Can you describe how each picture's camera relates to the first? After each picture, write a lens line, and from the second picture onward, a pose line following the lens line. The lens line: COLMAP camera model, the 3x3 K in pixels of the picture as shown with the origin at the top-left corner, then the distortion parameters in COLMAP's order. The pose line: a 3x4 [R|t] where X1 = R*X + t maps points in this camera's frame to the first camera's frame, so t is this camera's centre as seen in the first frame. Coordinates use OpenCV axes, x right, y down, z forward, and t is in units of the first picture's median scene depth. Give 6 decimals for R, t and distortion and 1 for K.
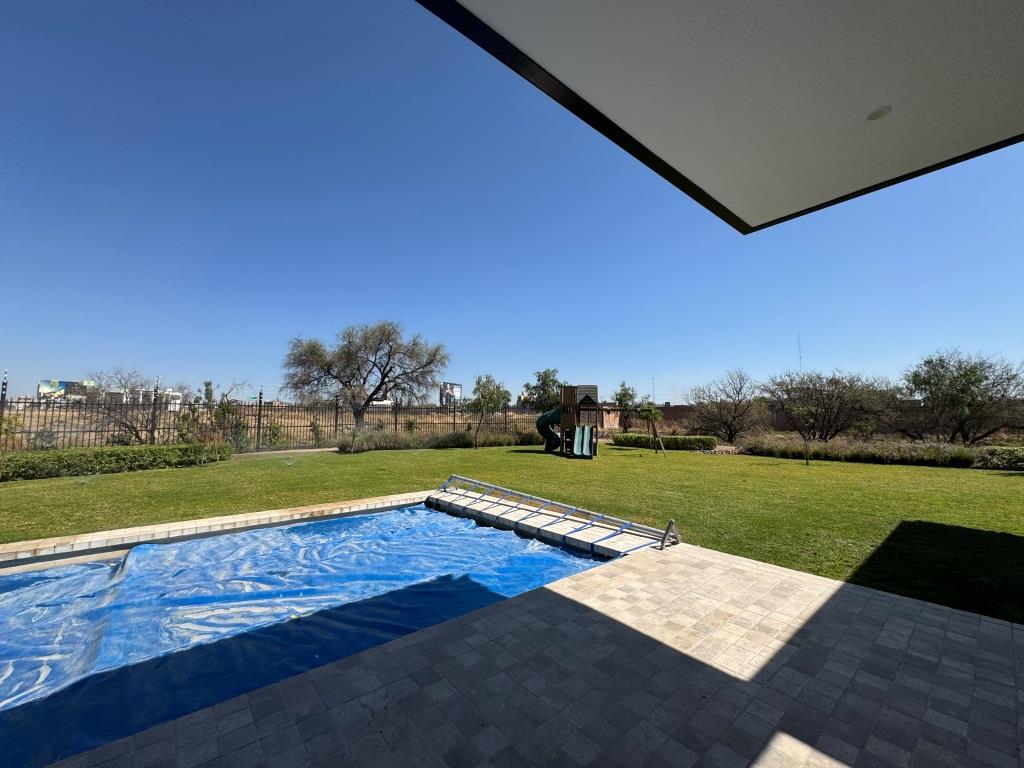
lens RADIAL K [[407.6, 0, 511.7], [0, 407.6, 383.8], [0, 0, 1]] dist [-0.001288, 0.000064]
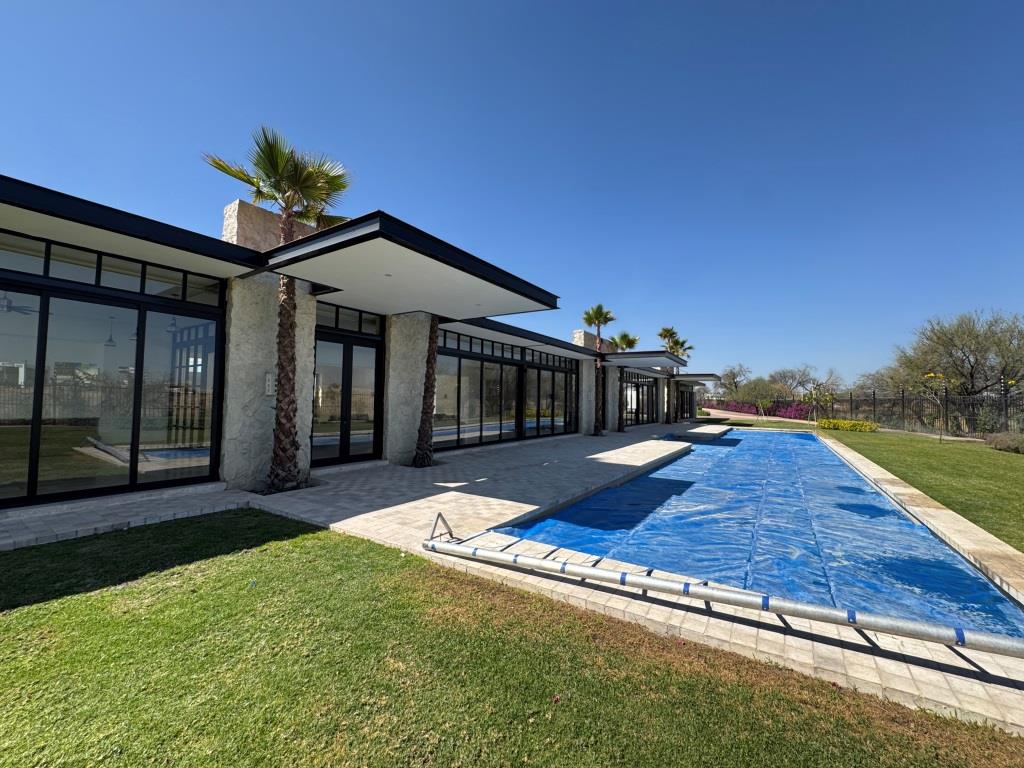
lens RADIAL K [[407.6, 0, 511.7], [0, 407.6, 383.8], [0, 0, 1]] dist [-0.001288, 0.000064]
pose [[-0.956129, -0.025362, -0.291845, 0.715101], [0.013039, 0.991573, -0.128888, 0.231578], [0.292655, -0.127039, -0.947742, 2.736808]]
